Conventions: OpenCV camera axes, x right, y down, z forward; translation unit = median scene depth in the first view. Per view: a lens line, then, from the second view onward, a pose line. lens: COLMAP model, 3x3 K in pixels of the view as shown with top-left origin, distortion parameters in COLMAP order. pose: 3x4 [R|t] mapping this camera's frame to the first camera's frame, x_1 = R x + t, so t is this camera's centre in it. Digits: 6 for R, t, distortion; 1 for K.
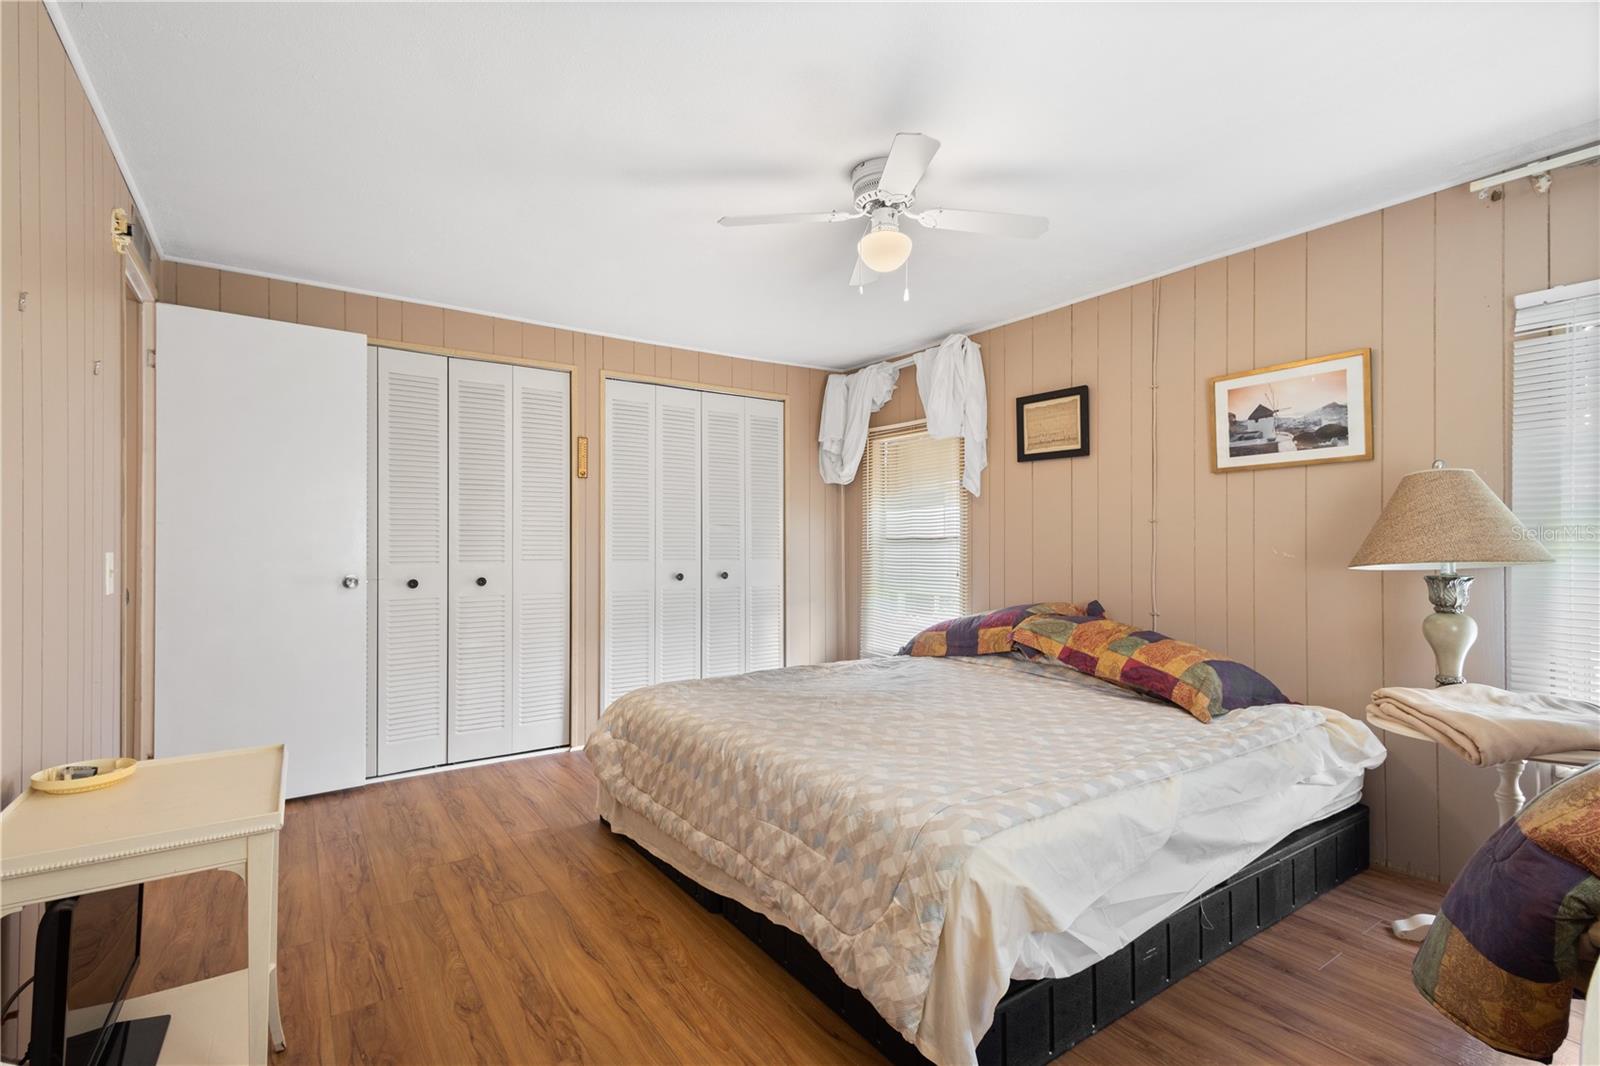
lens RADIAL K [[743.4, 0, 800.1], [0, 743.4, 535.8], [0, 0, 1]] dist [0.003971, 0.000372]
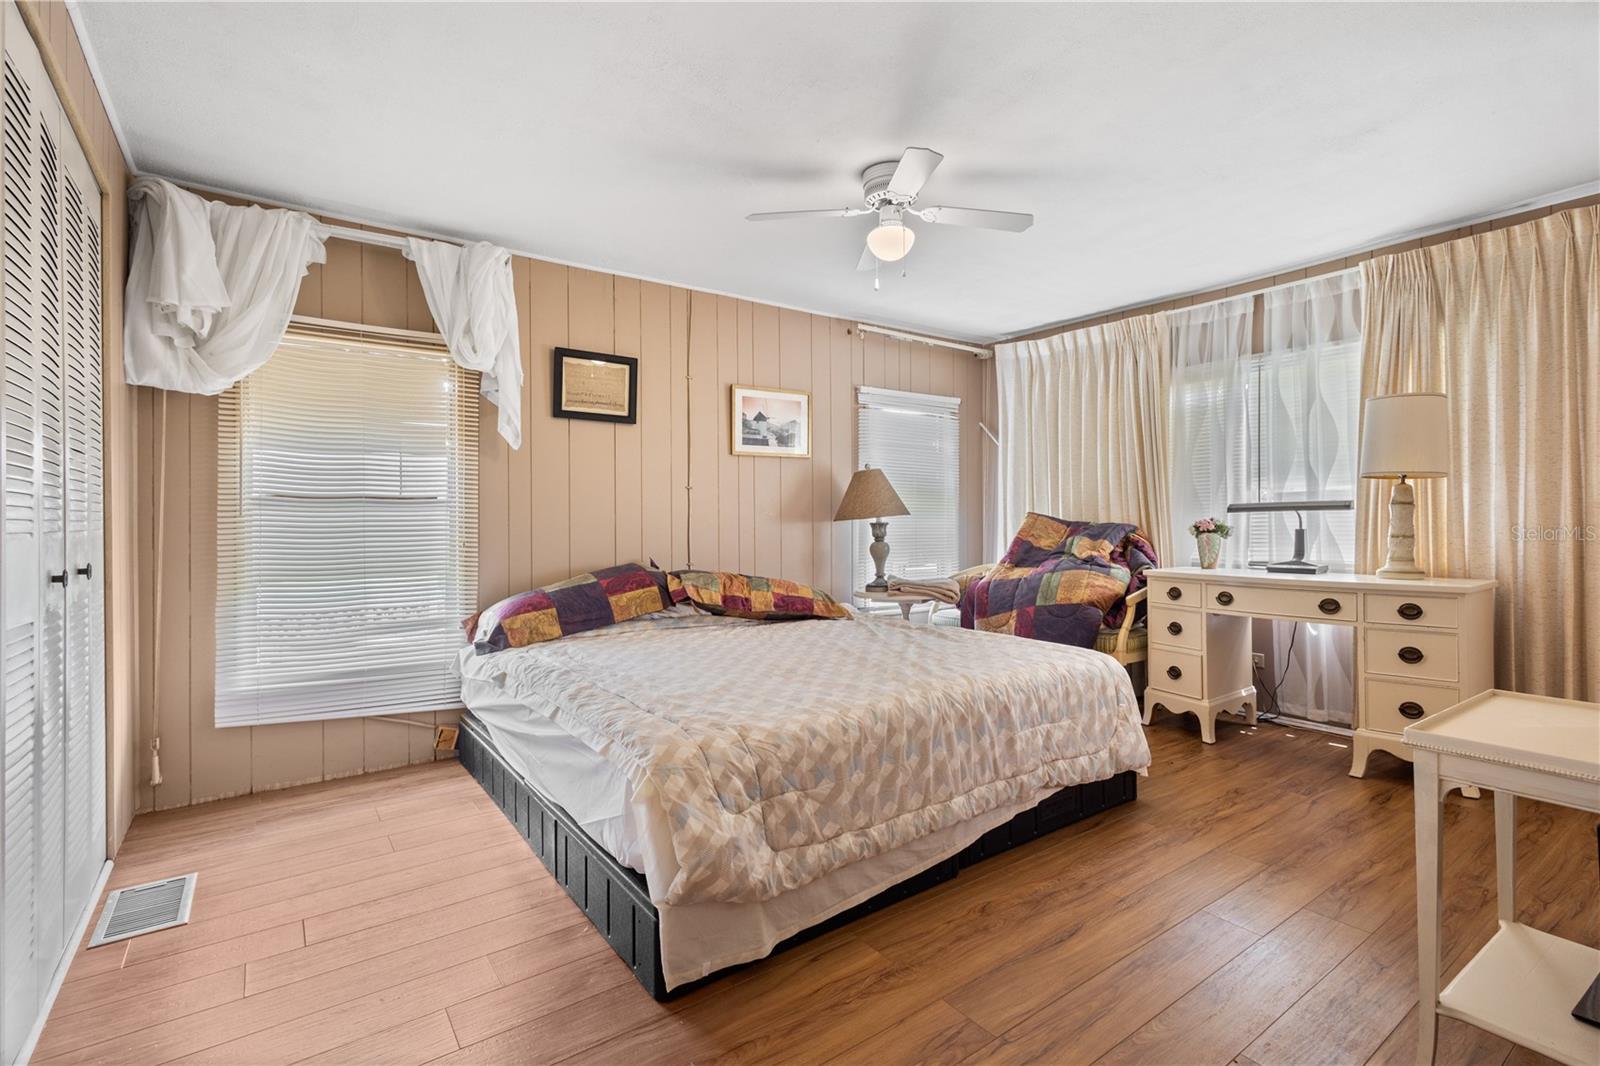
lens RADIAL K [[743.4, 0, 798.6], [0, 743.4, 523.3], [0, 0, 1]] dist [0.003971, 0.000372]
pose [[-0.020409, -0.003797, 0.999784, -0.805885], [-0.003676, 0.999986, 0.003723, 0.035034], [-0.999785, -0.003599, -0.020423, 0.917000]]
